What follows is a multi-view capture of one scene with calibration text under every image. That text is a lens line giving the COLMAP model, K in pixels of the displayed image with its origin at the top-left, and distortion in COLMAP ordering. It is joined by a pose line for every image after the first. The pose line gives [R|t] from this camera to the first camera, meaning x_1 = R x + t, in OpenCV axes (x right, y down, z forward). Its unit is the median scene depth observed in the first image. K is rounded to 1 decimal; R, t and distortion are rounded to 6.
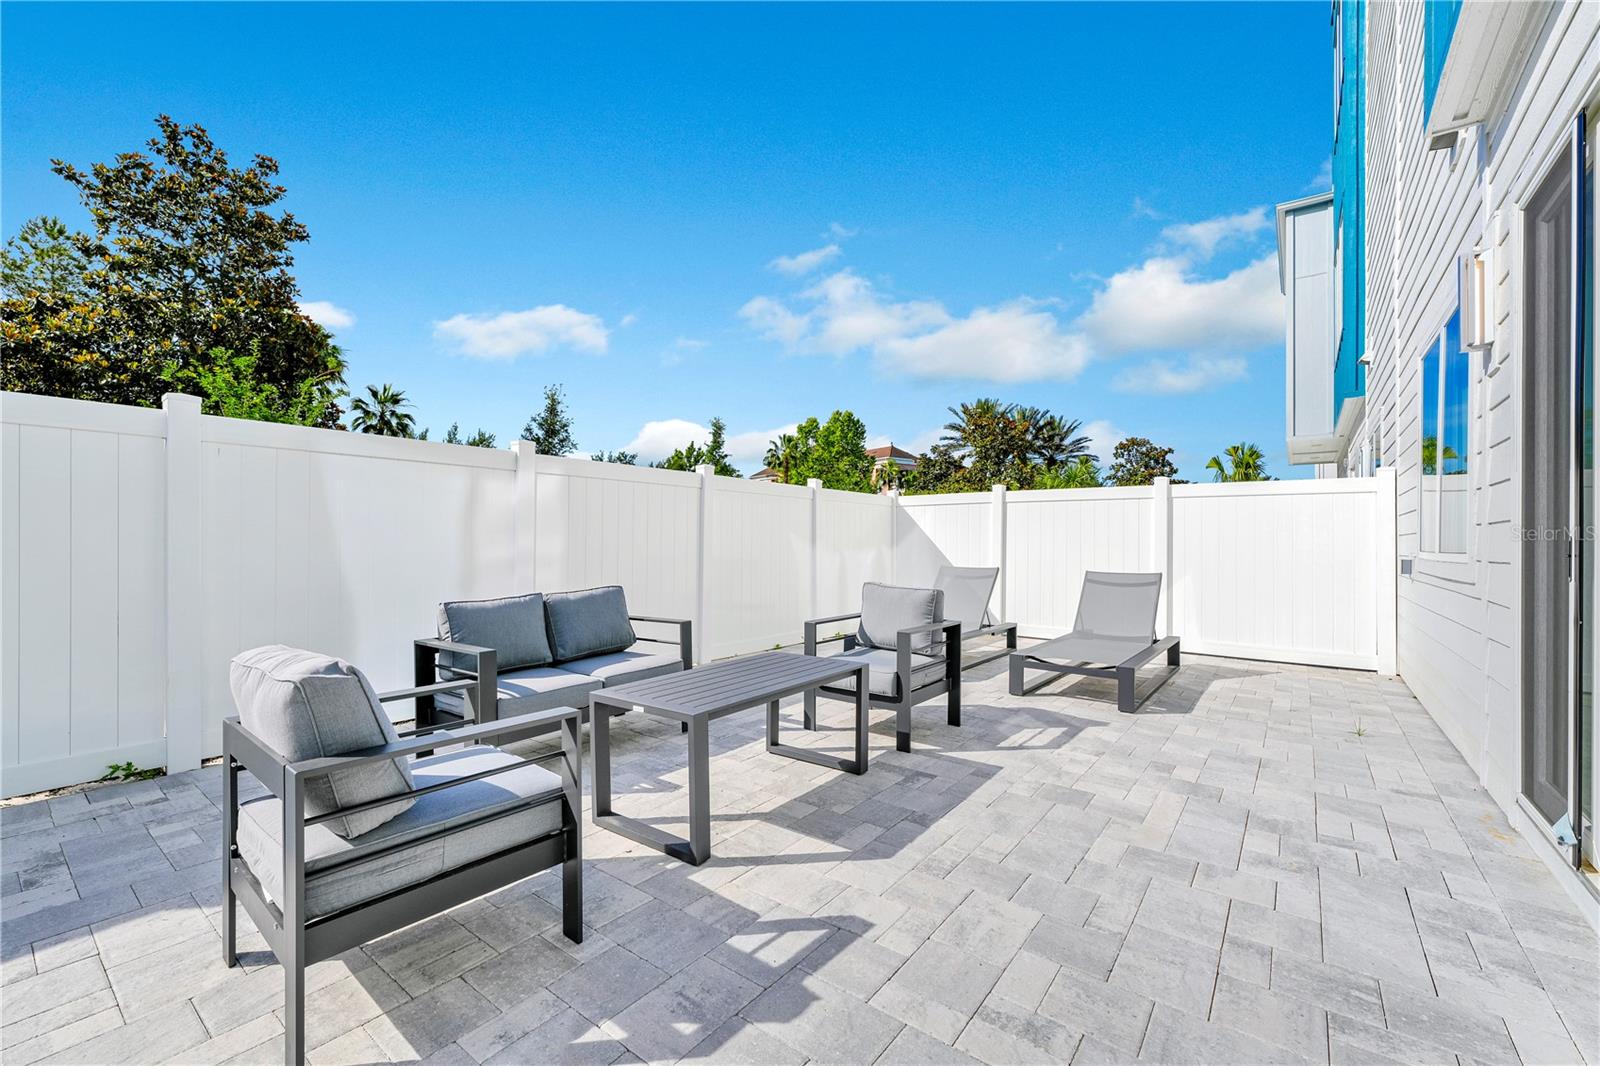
lens RADIAL K [[660.4, 0, 802.2], [0, 660.4, 530.9], [0, 0, 1]] dist [0.001897, 0.001443]
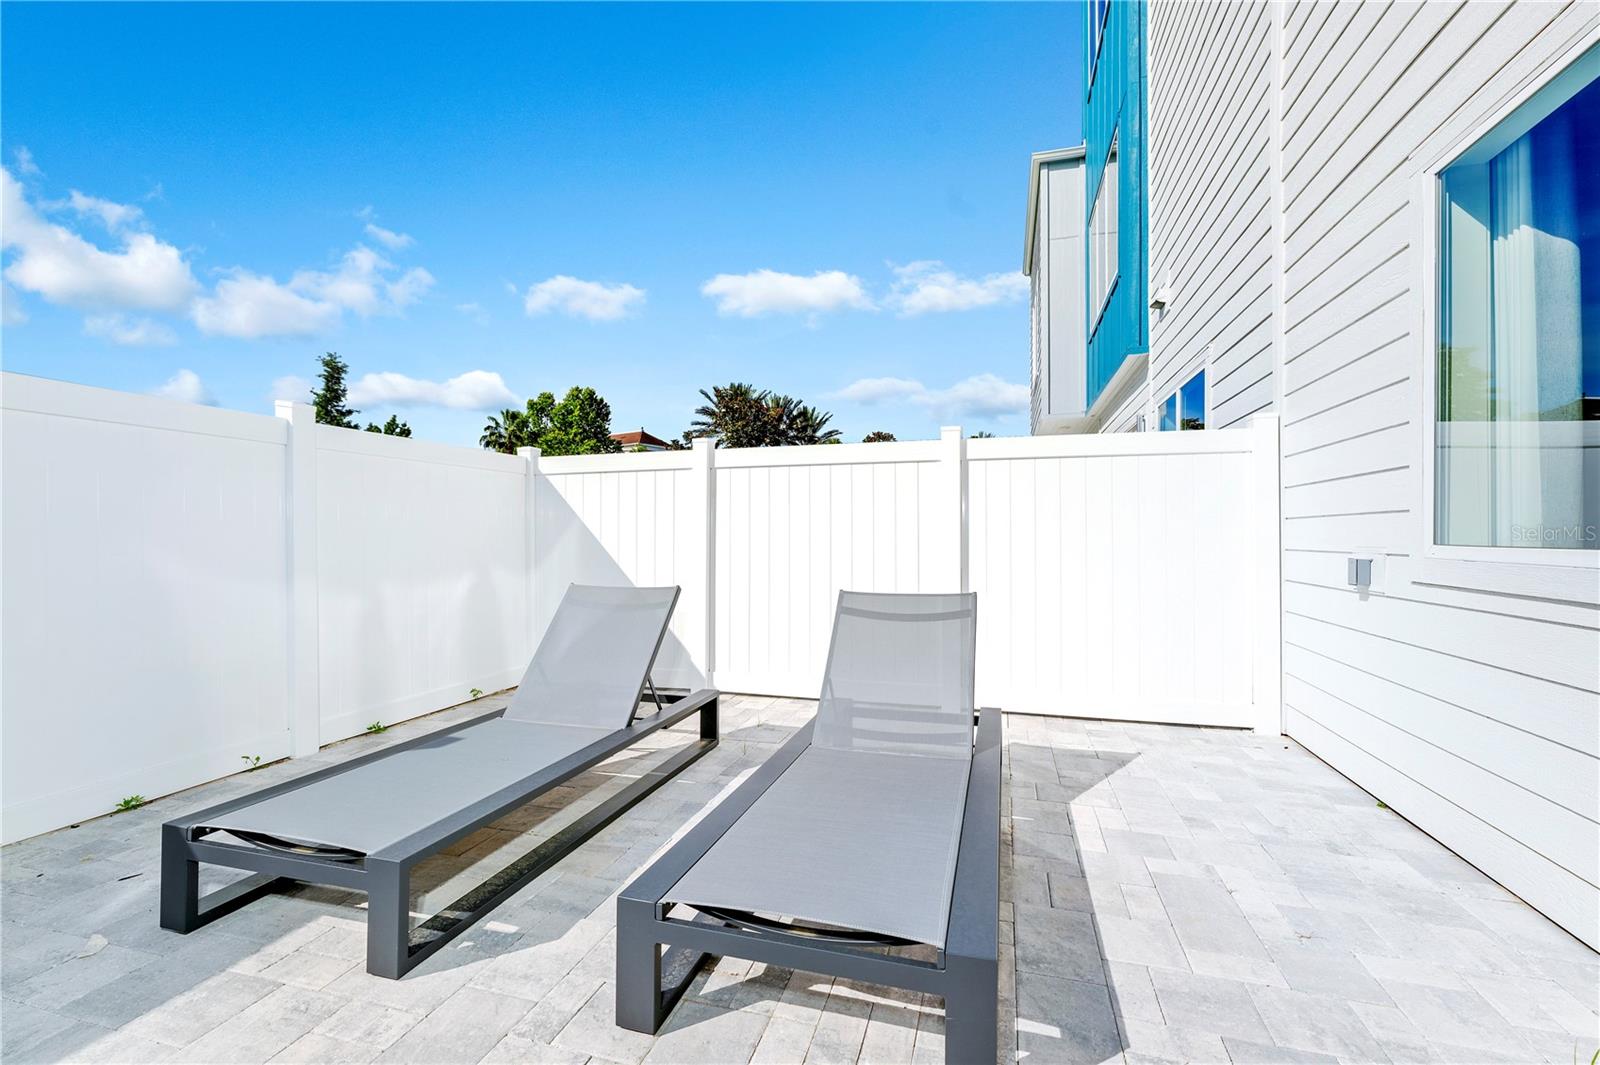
lens RADIAL K [[679.3, 0, 819.2], [0, 679.3, 527.5], [0, 0, 1]] dist [0.001168, 0.000047]
pose [[0.928798, -0.005694, 0.370543, 0.039787], [0.003753, 0.999975, 0.005960, 0.001644], [-0.370568, -0.004145, 0.928796, 0.093639]]
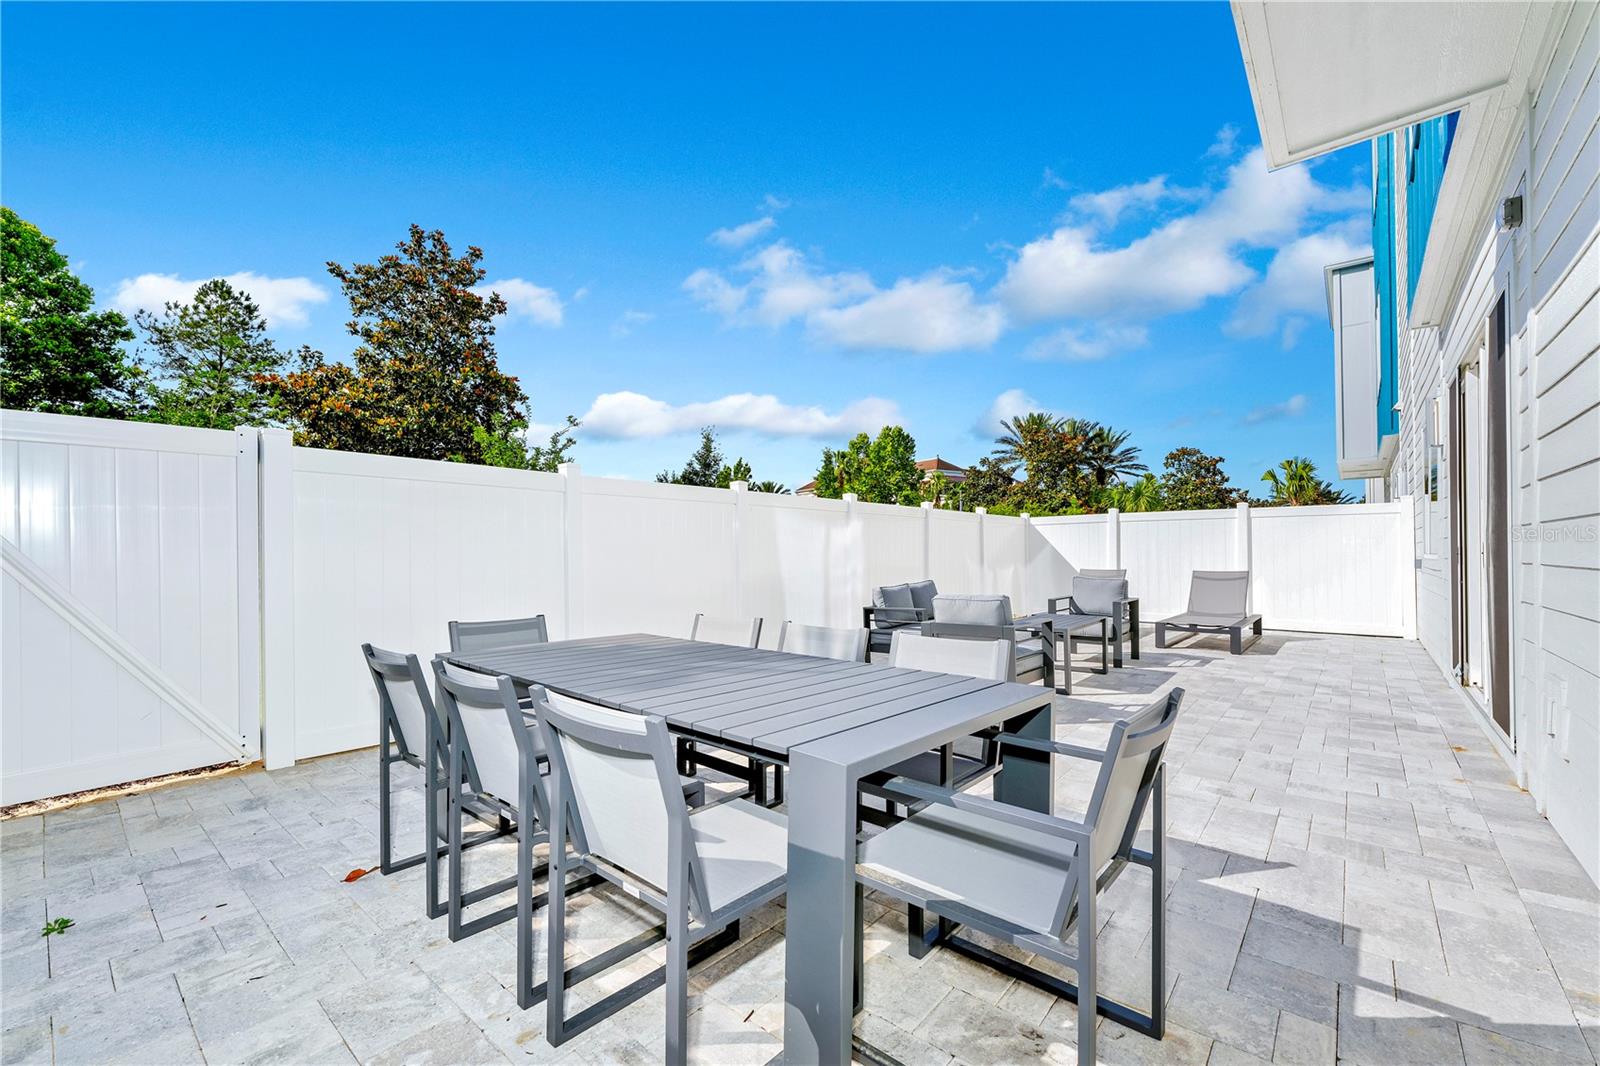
lens RADIAL K [[660.4, 0, 807.8], [0, 660.4, 541.0], [0, 0, 1]] dist [0.001897, 0.001443]
pose [[0.998822, -0.015095, -0.046108, -0.061346], [0.014937, 0.999881, -0.003771, -0.001969], [0.046159, 0.003078, 0.998929, -0.086014]]
